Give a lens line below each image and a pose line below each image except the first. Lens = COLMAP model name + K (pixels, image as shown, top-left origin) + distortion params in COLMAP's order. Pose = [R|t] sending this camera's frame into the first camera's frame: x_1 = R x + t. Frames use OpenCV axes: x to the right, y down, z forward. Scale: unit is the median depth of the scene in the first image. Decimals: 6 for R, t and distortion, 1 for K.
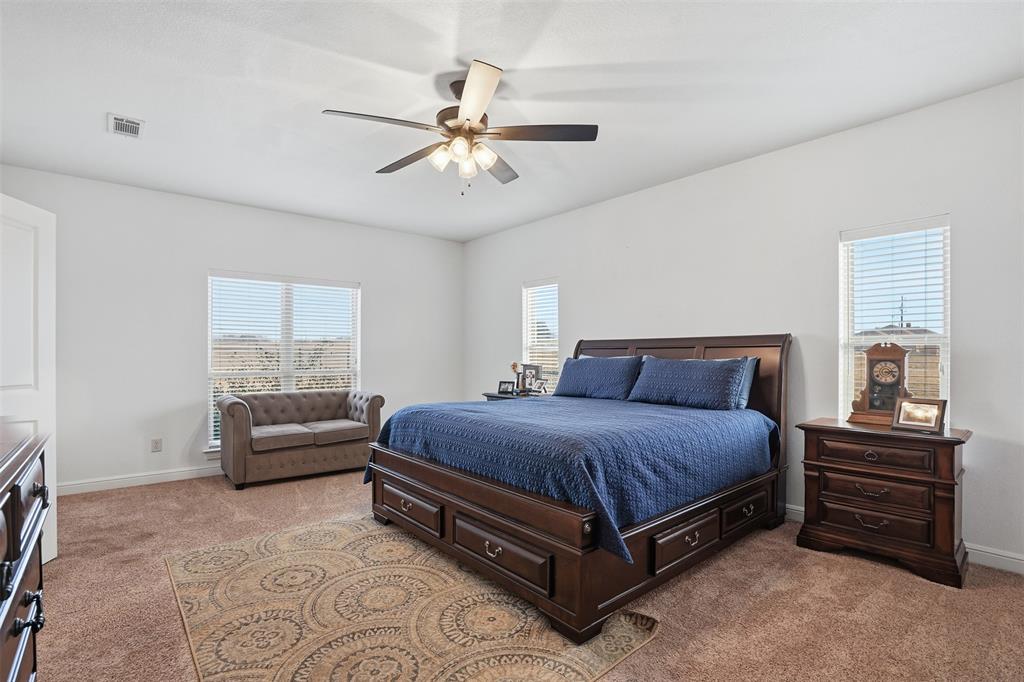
lens RADIAL K [[484.0, 0, 514.1], [0, 484.0, 349.9], [0, 0, 1]] dist [-0.052706, 0.017866]
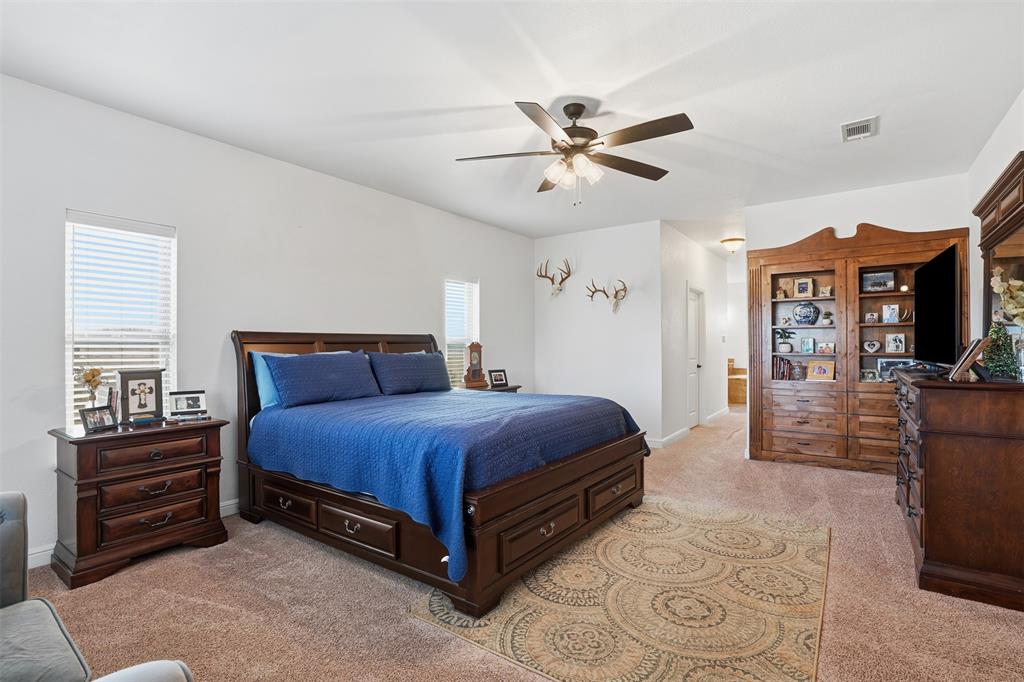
lens RADIAL K [[484.0, 0, 513.6], [0, 484.0, 332.0], [0, 0, 1]] dist [-0.052706, 0.017866]
pose [[-0.236697, 0.036794, 0.970886, -1.206401], [0.004637, 0.999314, -0.036741, 0.016797], [-0.971572, -0.004195, -0.236706, 1.474274]]
